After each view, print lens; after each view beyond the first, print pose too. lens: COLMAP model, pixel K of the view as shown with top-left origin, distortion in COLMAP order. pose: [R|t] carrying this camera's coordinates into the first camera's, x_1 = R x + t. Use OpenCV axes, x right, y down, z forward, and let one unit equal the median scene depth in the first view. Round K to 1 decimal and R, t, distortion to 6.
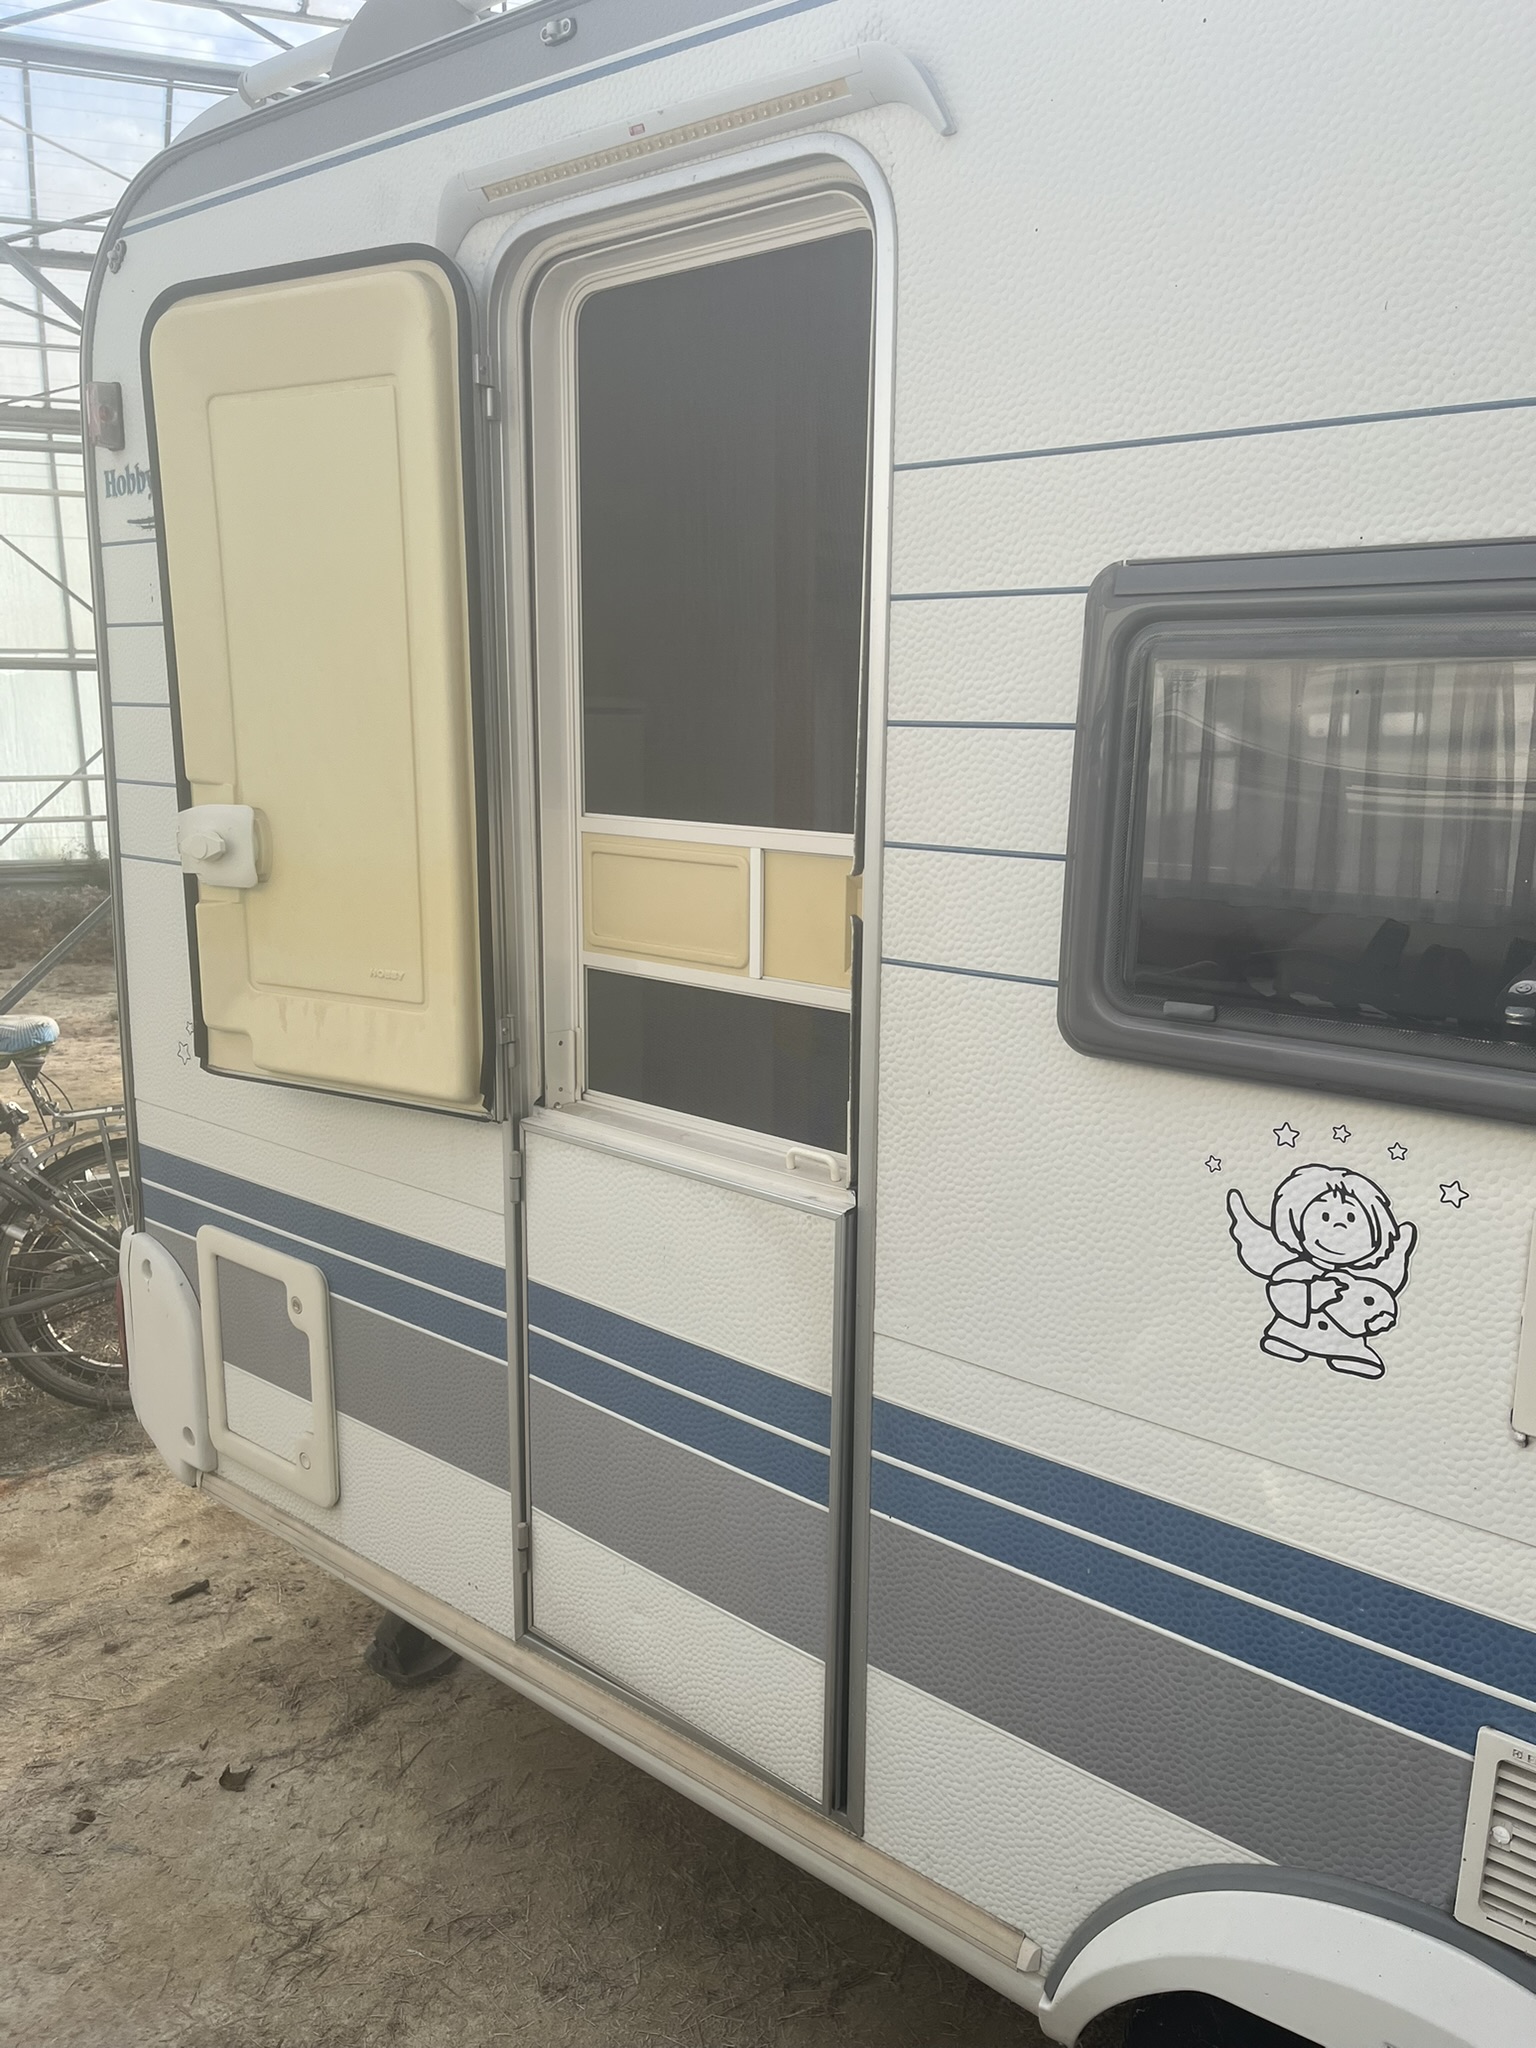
lens RADIAL K [[1614.5, 0, 768.0], [0, 1614.5, 1024.0], [0, 0, 1]] dist [0.002354, -0.000704]
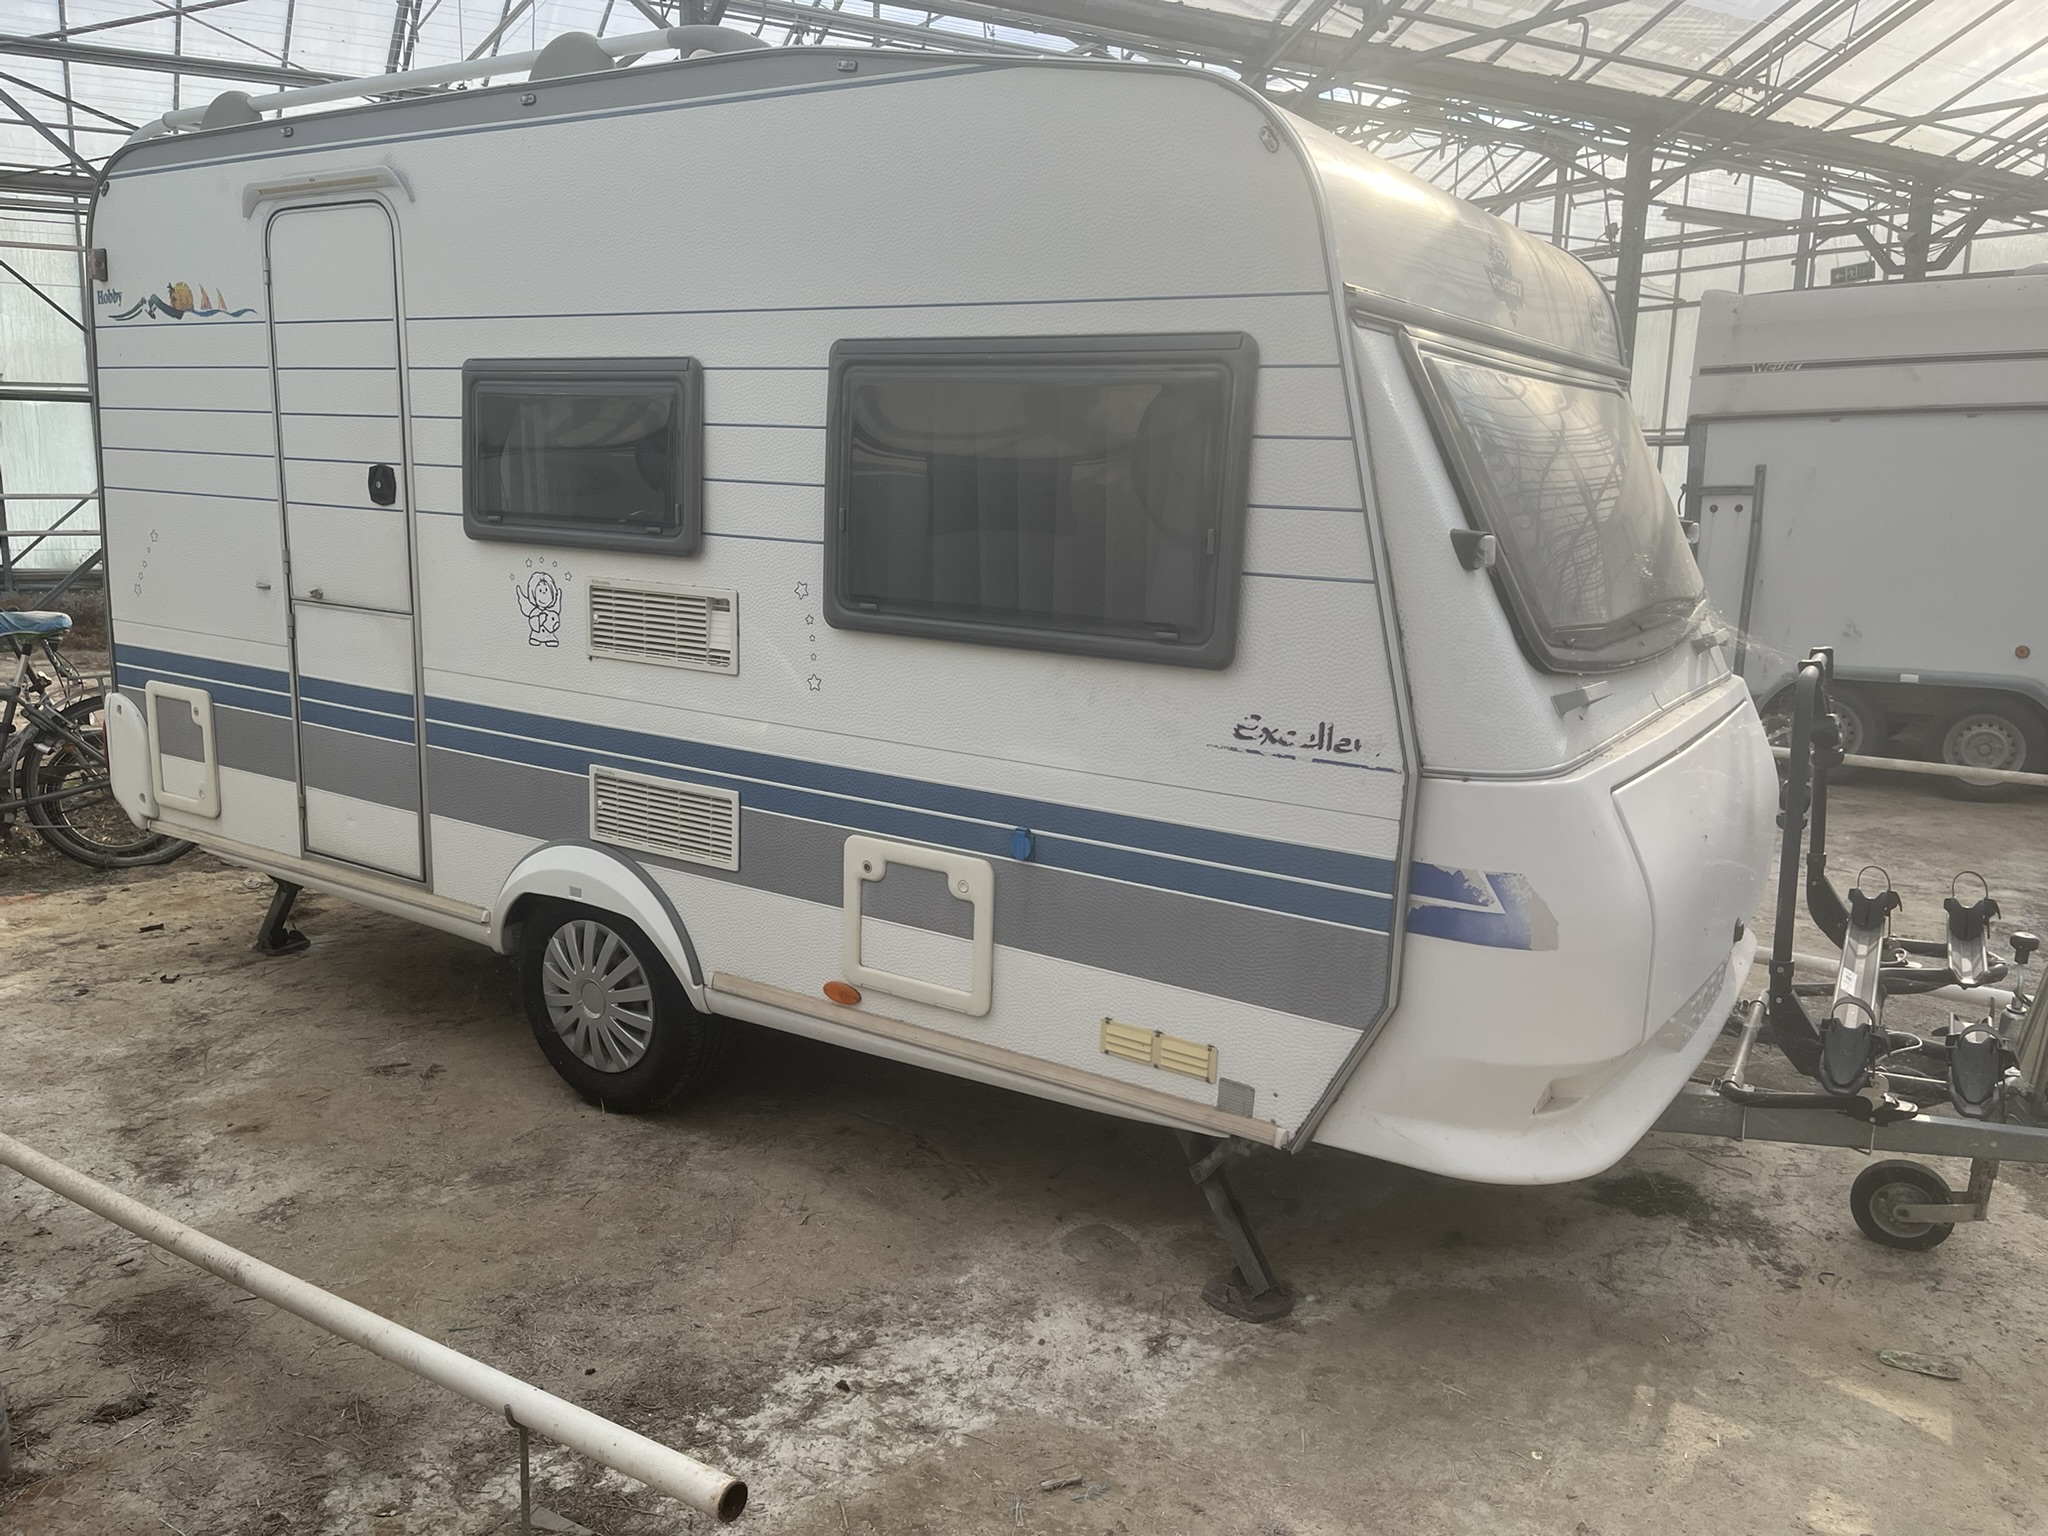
lens RADIAL K [[1508.5, 0, 1024.0], [0, 1508.5, 768.0], [0, 0, 1]] dist [0.064852, -0.111384]
pose [[0.989984, 0.000761, 0.141180, 0.456867], [-0.000778, 1.000000, 0.000067, 0.243088], [-0.141180, -0.000176, 0.989984, -1.012440]]
